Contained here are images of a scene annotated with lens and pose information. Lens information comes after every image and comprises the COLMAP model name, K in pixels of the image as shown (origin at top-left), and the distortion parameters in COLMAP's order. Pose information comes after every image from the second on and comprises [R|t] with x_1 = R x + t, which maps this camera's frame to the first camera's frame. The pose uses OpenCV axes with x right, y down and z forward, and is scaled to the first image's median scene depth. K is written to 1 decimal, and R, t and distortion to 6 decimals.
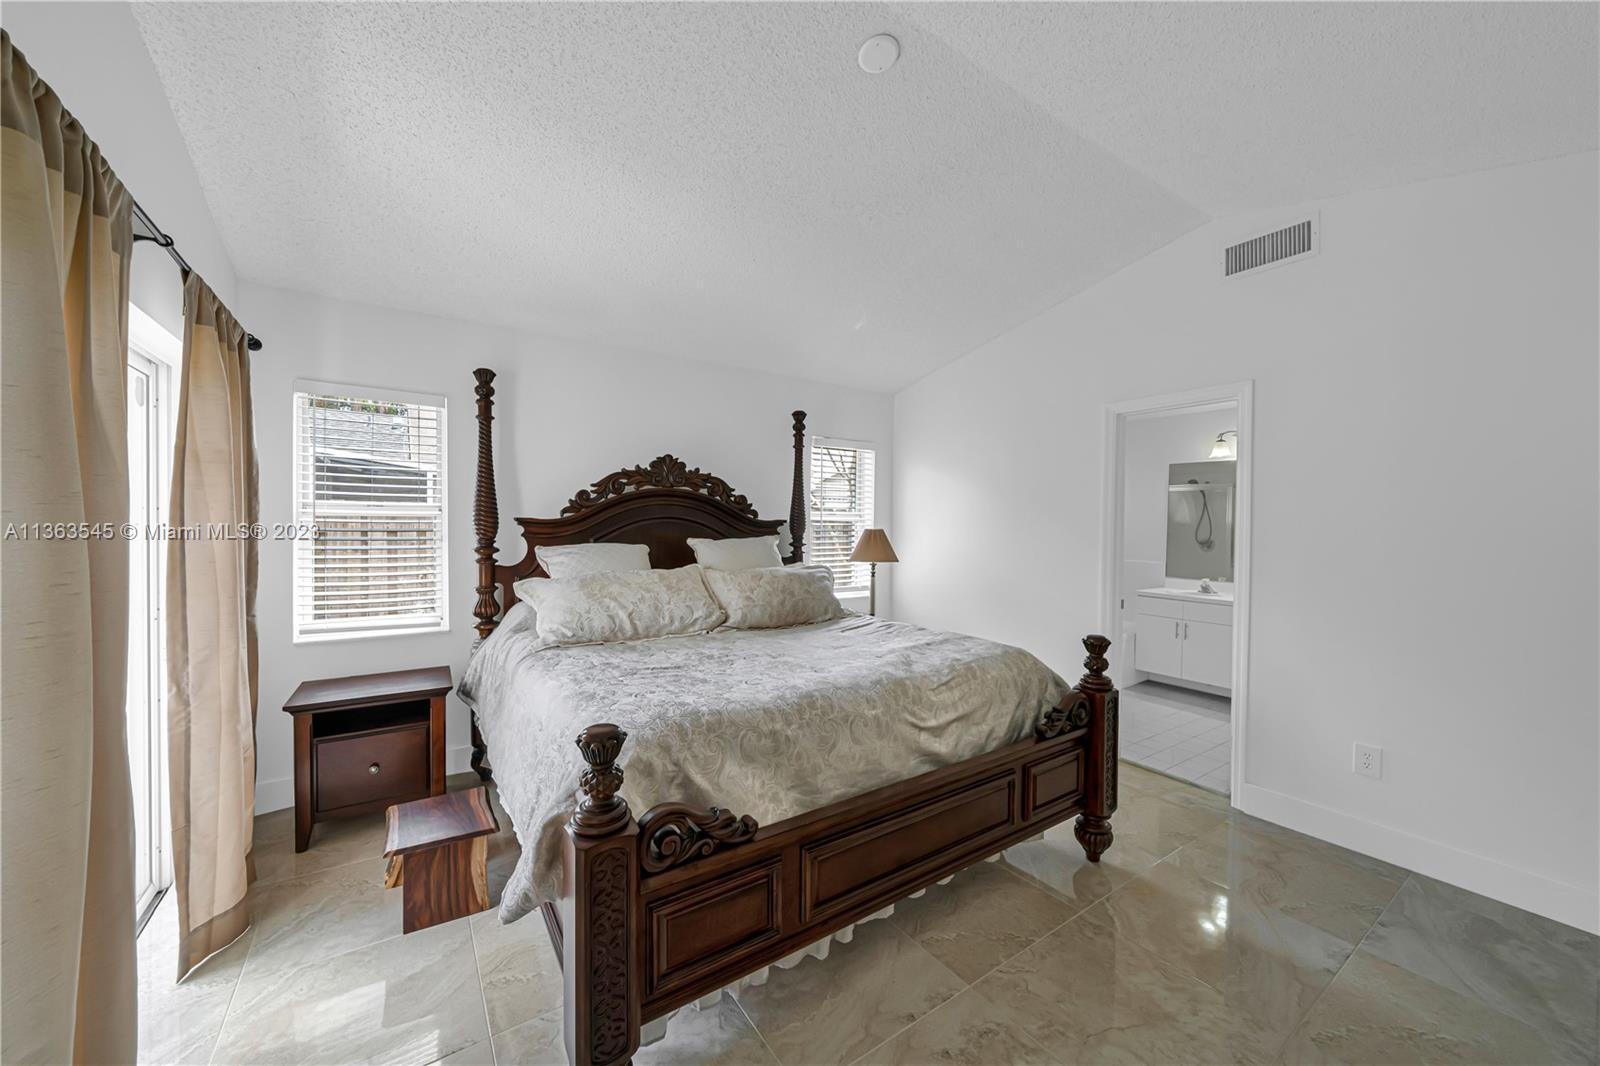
lens RADIAL K [[592.7, 0, 782.6], [0, 592.7, 515.1], [0, 0, 1]] dist [-0.002735, -0.000243]
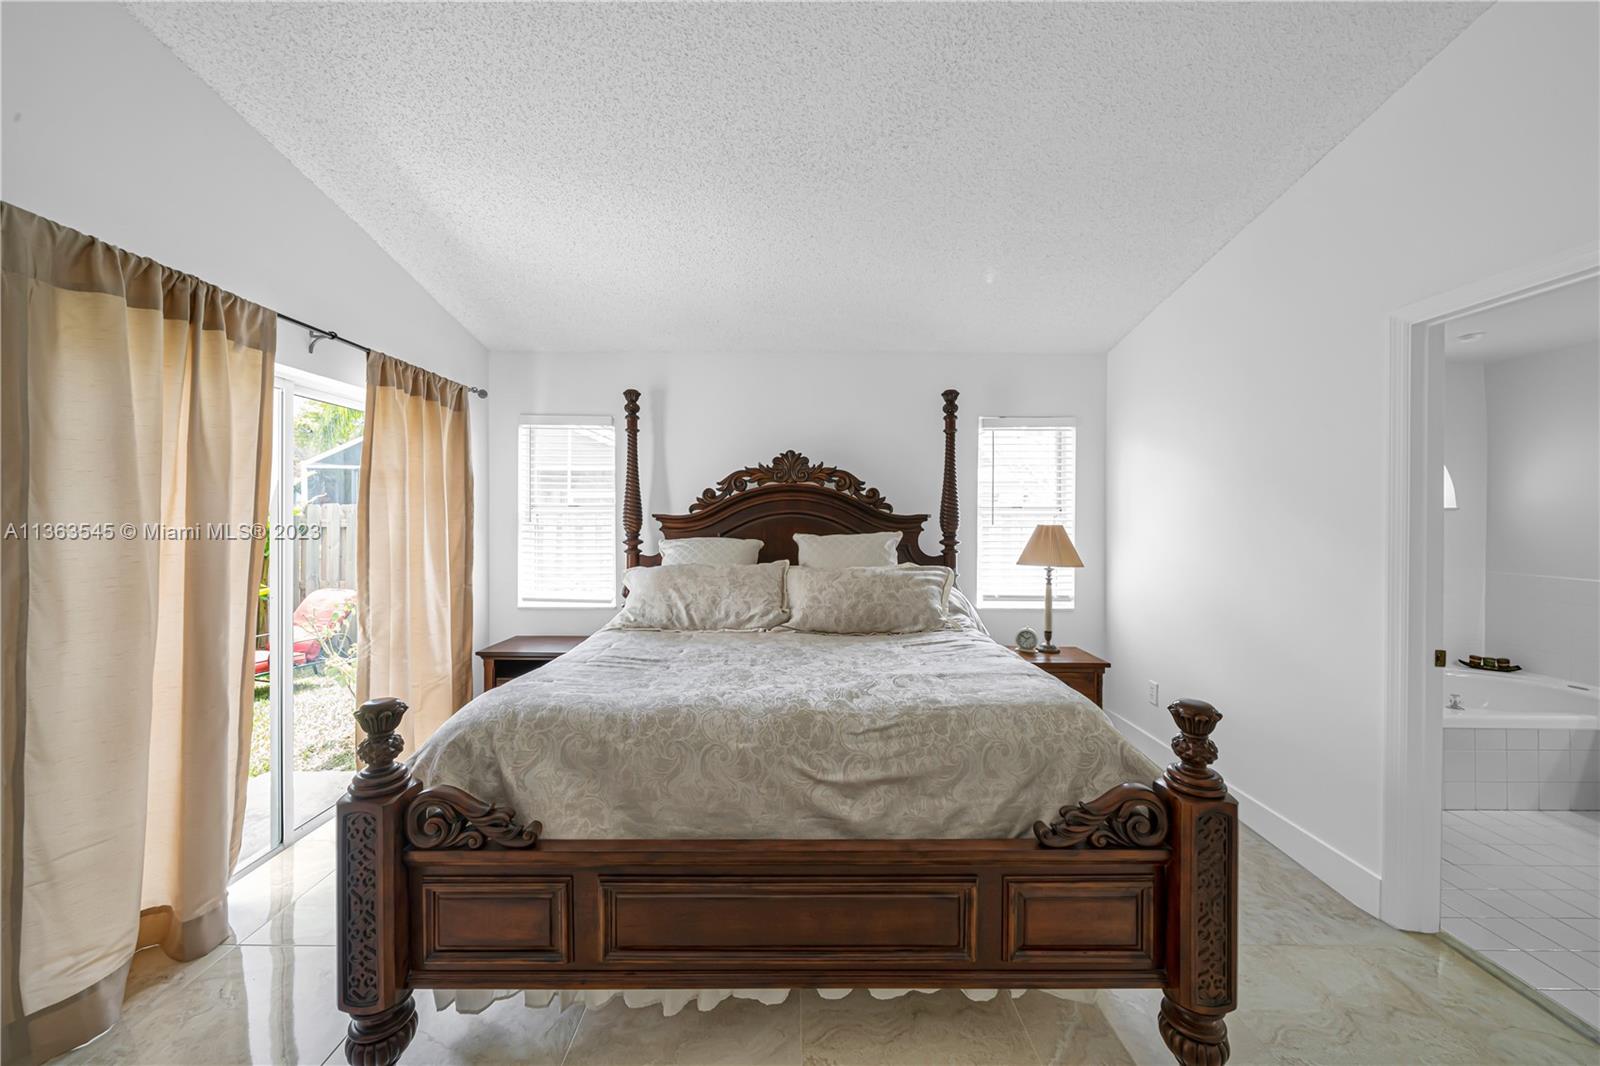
lens RADIAL K [[568.4, 0, 785.3], [0, 568.4, 506.5], [0, 0, 1]] dist [-0.001467, -0.000287]
pose [[0.833813, -0.014533, -0.551855, 0.495387], [0.010317, 0.999889, -0.010743, 0.005043], [0.551950, 0.003264, 0.833871, 0.280962]]
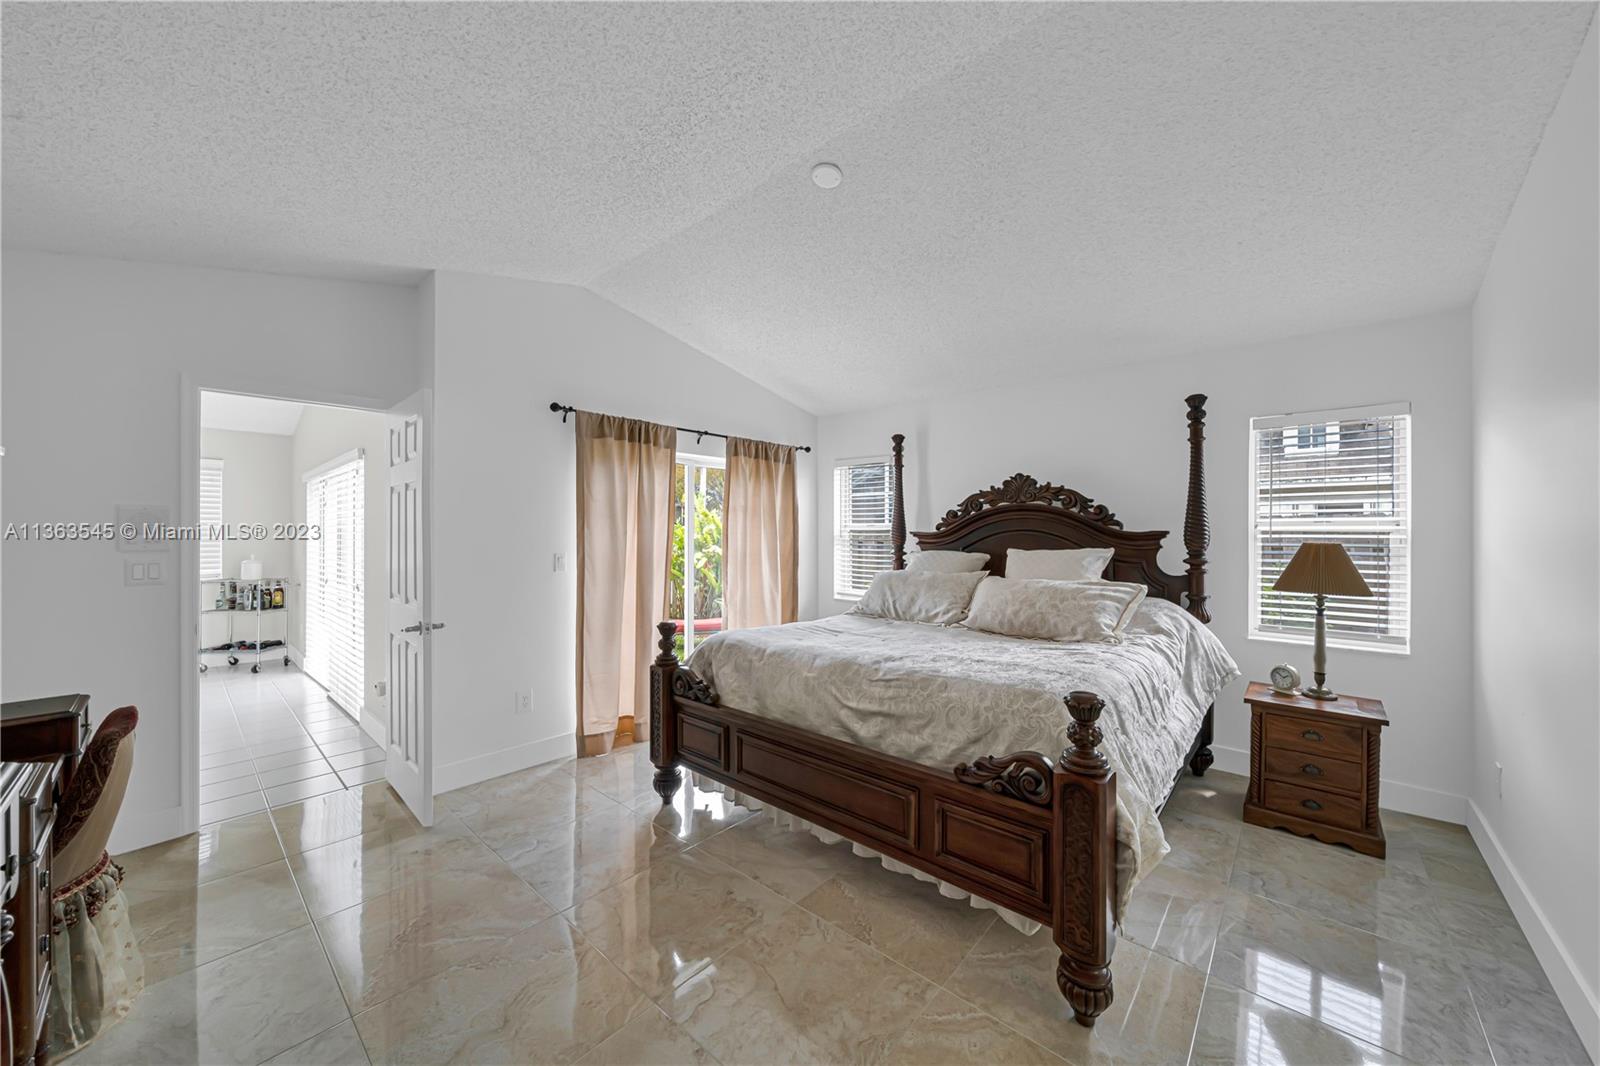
lens RADIAL K [[568.4, 0, 808.0], [0, 568.4, 516.1], [0, 0, 1]] dist [-0.001467, -0.000287]
pose [[0.267543, -0.035865, -0.962878, 1.076293], [0.013417, 0.999349, -0.033495, 0.012189], [0.963453, -0.003958, 0.267850, 0.499376]]
